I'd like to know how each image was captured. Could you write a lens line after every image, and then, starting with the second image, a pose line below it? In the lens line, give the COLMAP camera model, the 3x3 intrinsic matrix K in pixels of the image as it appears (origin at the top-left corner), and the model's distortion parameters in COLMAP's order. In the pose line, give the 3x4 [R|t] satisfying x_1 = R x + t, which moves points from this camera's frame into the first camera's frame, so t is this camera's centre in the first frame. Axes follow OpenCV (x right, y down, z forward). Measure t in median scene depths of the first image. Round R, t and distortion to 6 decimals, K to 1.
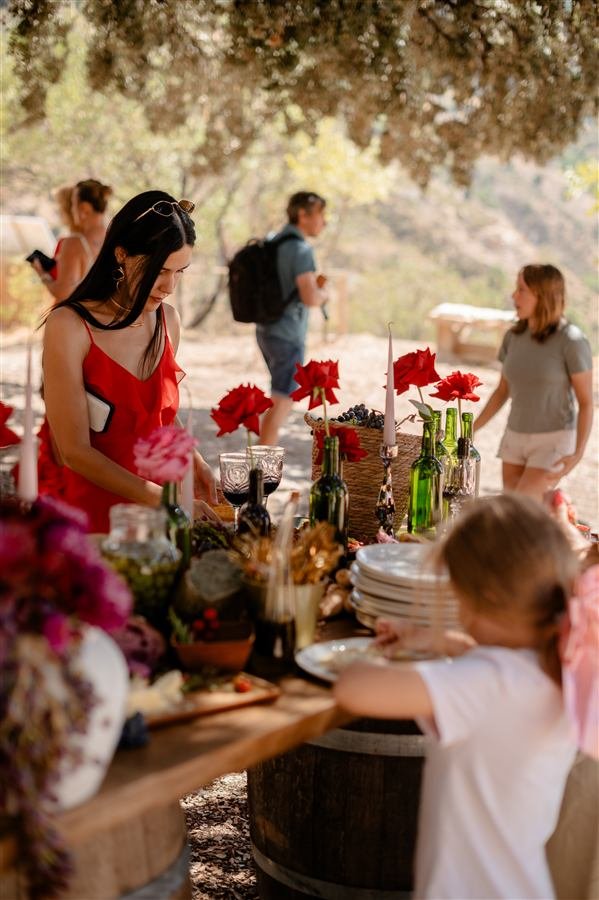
lens RADIAL K [[1319.8, 0, 299.5], [0, 1319.8, 450.0], [0, 0, 1]] dist [0.006884, 0.069938]
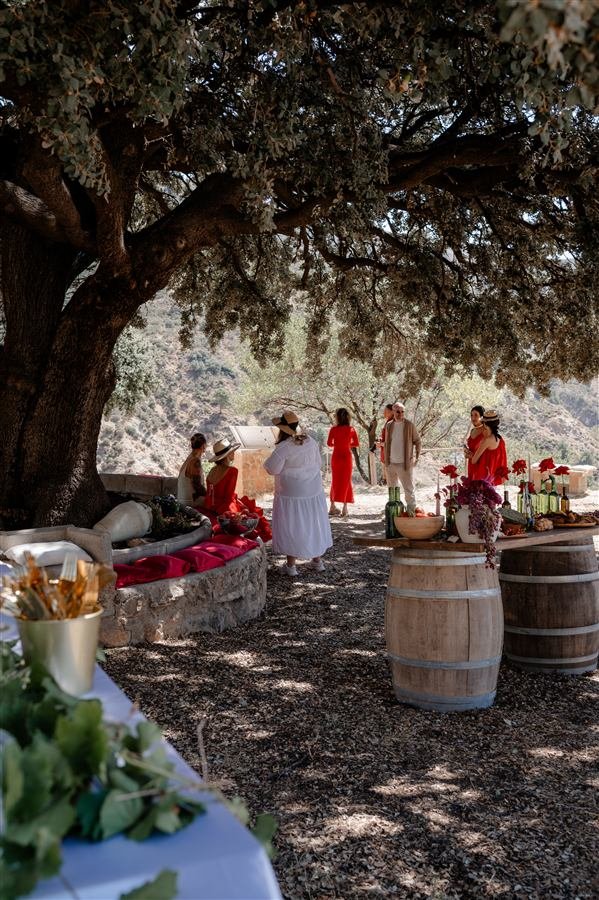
lens RADIAL K [[1319.8, 0, 299.5], [0, 1319.8, 450.0], [0, 0, 1]] dist [0.006884, 0.069938]
pose [[0.998062, -0.044071, -0.043935, -0.143673], [0.037141, 0.988338, -0.147679, 0.137437], [0.049931, 0.145761, 0.988059, -0.852853]]
